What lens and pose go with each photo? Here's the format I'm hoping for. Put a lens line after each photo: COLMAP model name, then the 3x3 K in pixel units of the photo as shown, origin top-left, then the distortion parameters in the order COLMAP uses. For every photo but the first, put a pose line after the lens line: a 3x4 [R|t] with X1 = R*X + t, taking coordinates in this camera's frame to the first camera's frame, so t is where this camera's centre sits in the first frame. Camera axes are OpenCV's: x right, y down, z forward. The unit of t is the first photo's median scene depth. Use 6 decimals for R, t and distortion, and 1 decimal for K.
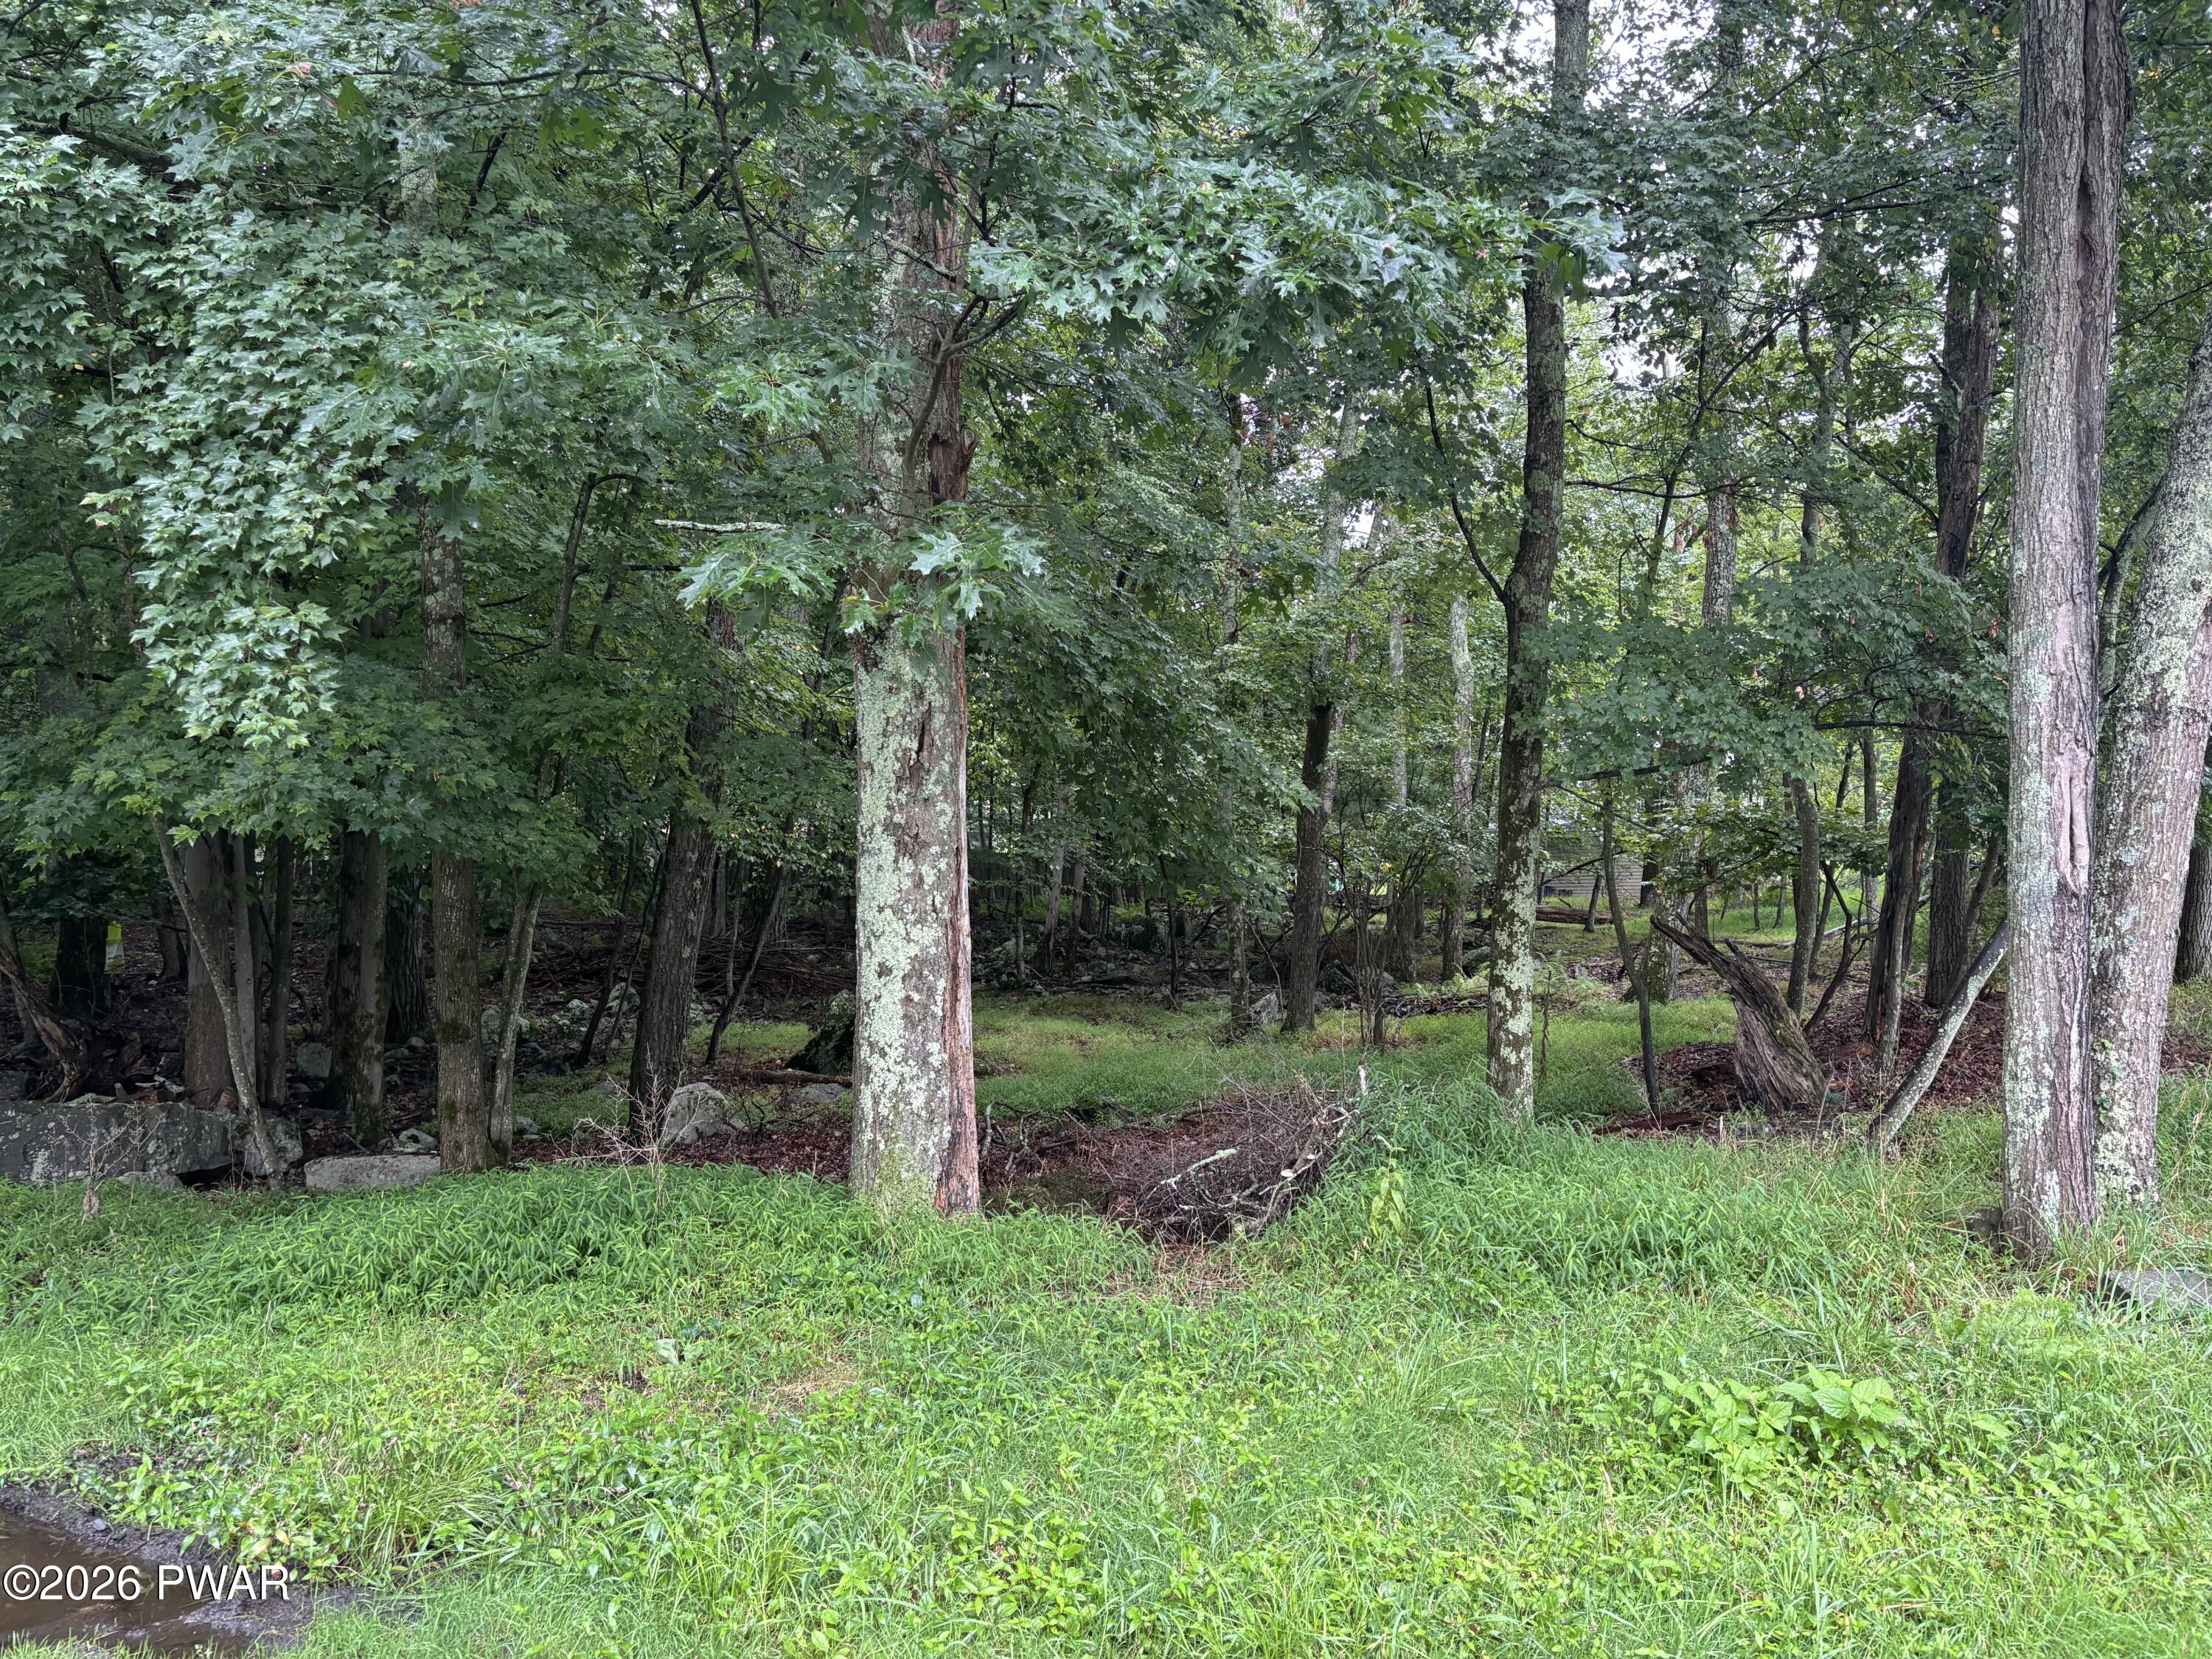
lens RADIAL K [[1667.5, 0, 1117.8], [0, 1667.5, 848.5], [0, 0, 1]] dist [0.074172, -0.089719]
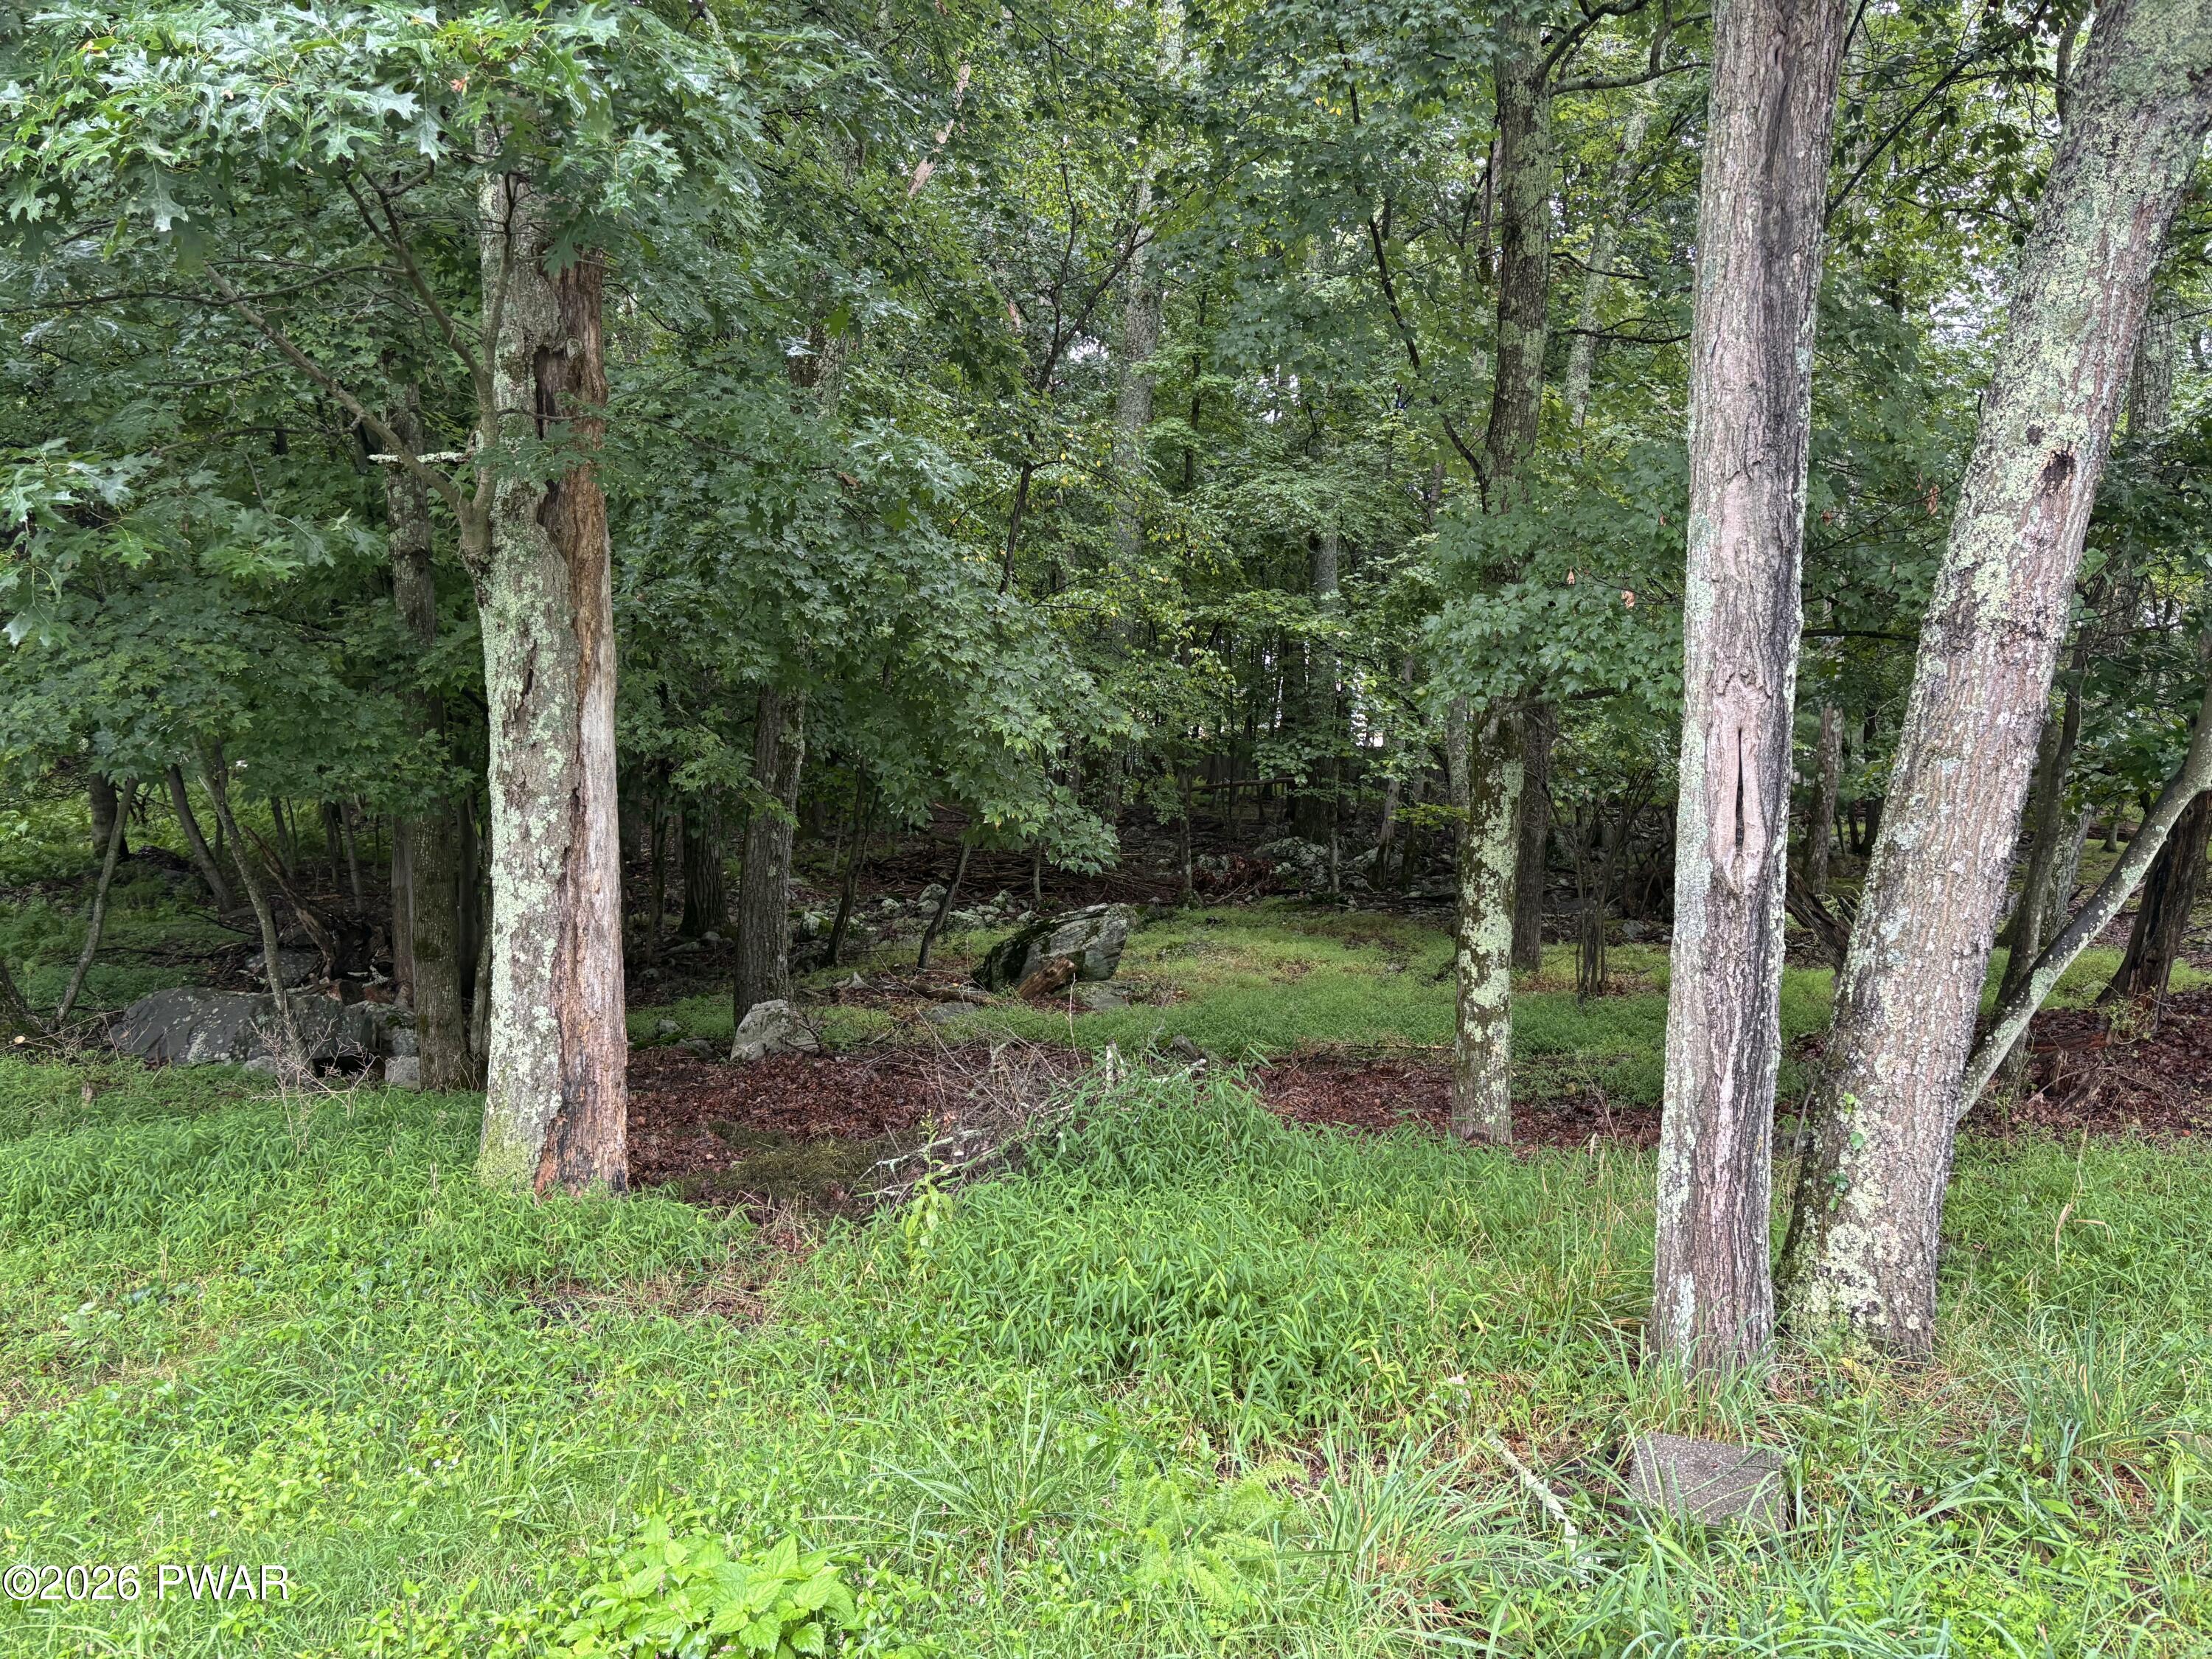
lens RADIAL K [[1667.5, 0, 1117.8], [0, 1667.5, 848.5], [0, 0, 1]] dist [0.074172, -0.089719]
pose [[0.941539, 0.023444, -0.336086, 0.522217], [-0.001017, 0.997769, 0.066752, -0.036090], [0.336901, -0.062507, 0.939463, 0.235640]]
